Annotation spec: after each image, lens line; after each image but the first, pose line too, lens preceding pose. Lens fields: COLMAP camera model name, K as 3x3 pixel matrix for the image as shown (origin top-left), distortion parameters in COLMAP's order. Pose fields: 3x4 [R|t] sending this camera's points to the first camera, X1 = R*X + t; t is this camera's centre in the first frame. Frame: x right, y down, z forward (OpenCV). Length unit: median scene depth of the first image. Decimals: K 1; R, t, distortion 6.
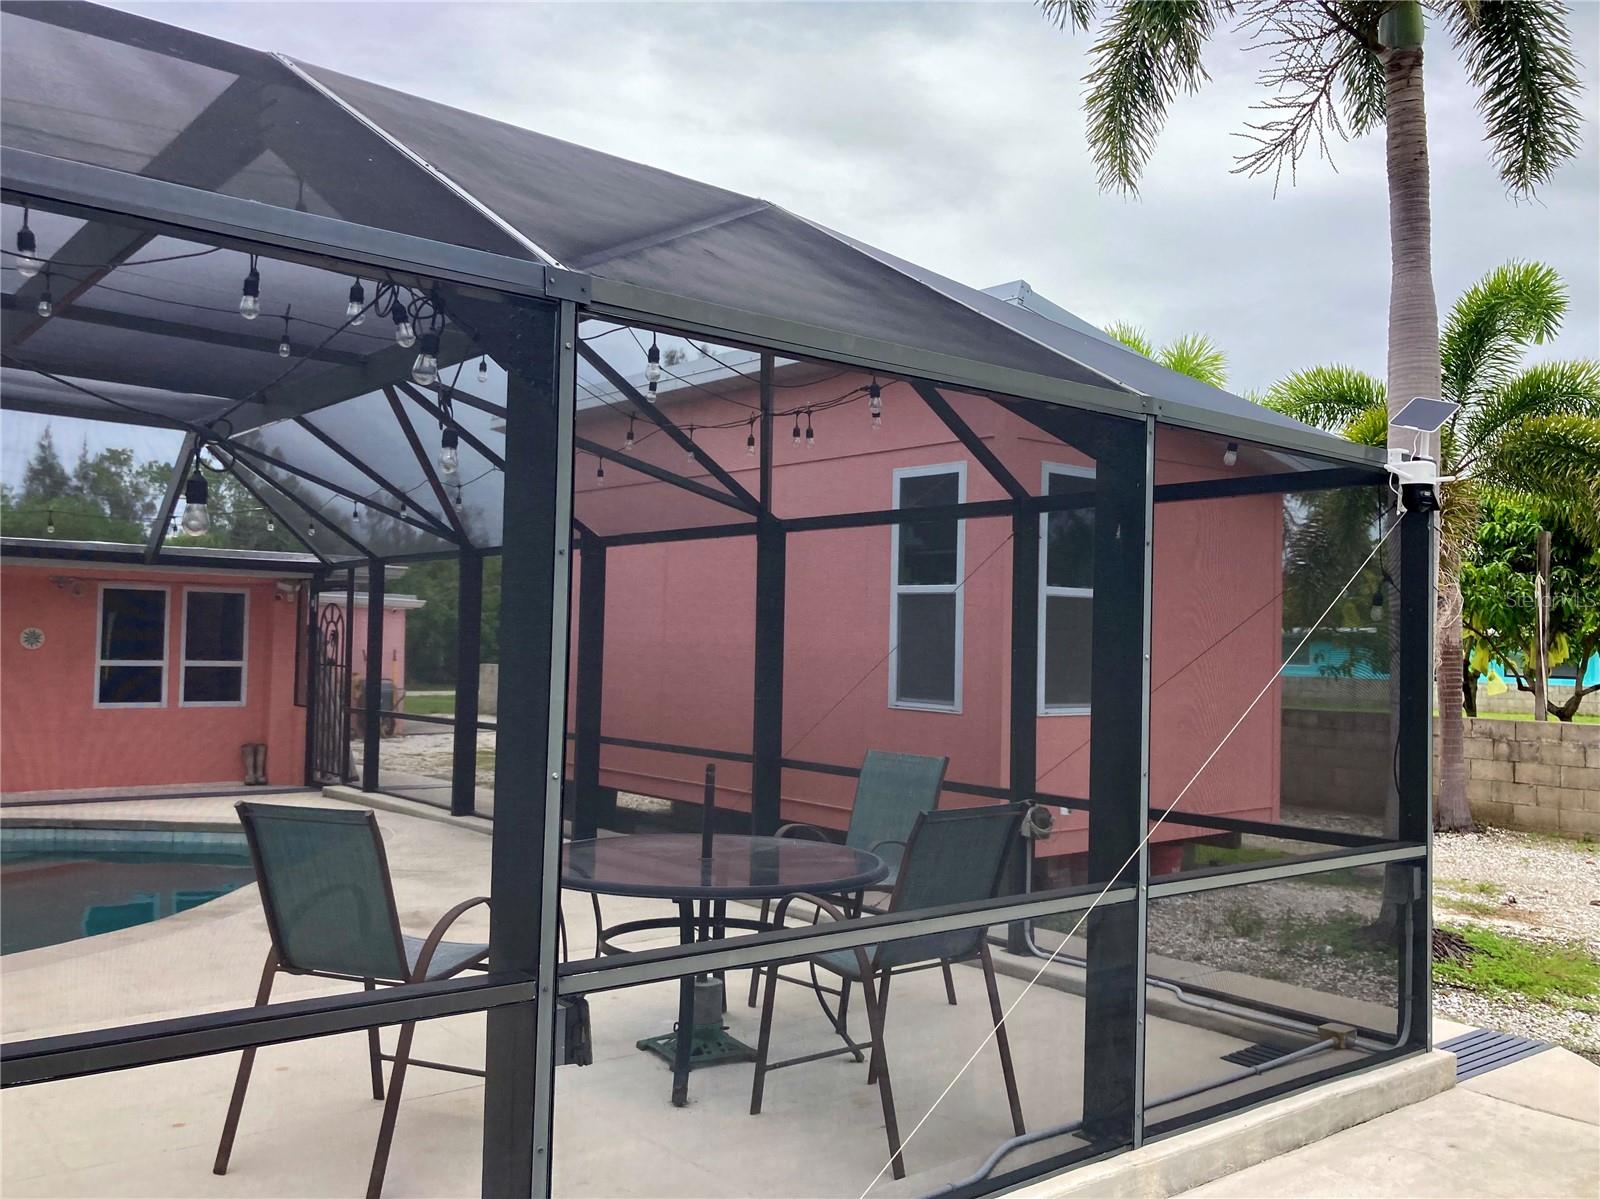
lens RADIAL K [[1326.5, 0, 789.0], [0, 1326.5, 602.5], [0, 0, 1]] dist [0.029272, -0.012039]
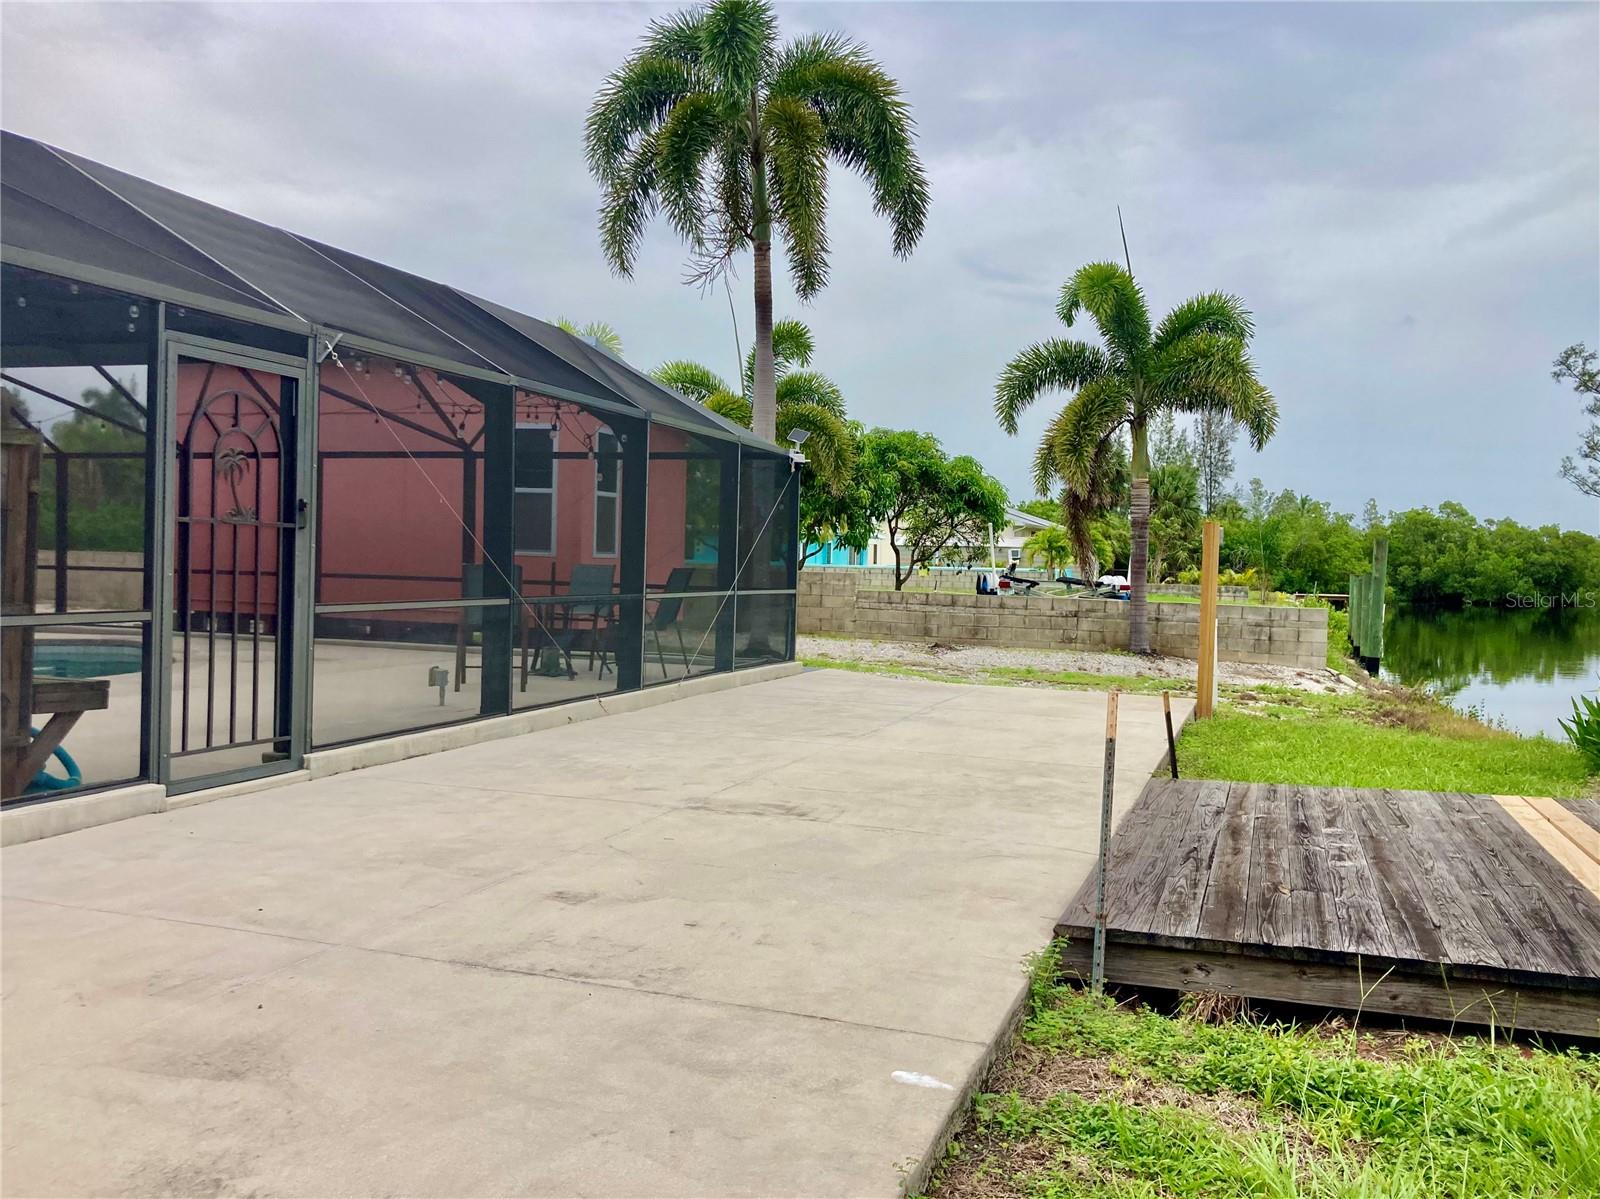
lens RADIAL K [[1369.1, 0, 803.5], [0, 1369.1, 581.0], [0, 0, 1]] dist [0.043214, 0.003414]
pose [[0.843921, -0.005003, 0.536444, -0.574360], [-0.025059, 0.998497, 0.048735, 0.012836], [-0.535882, -0.054571, 0.842528, -0.781880]]
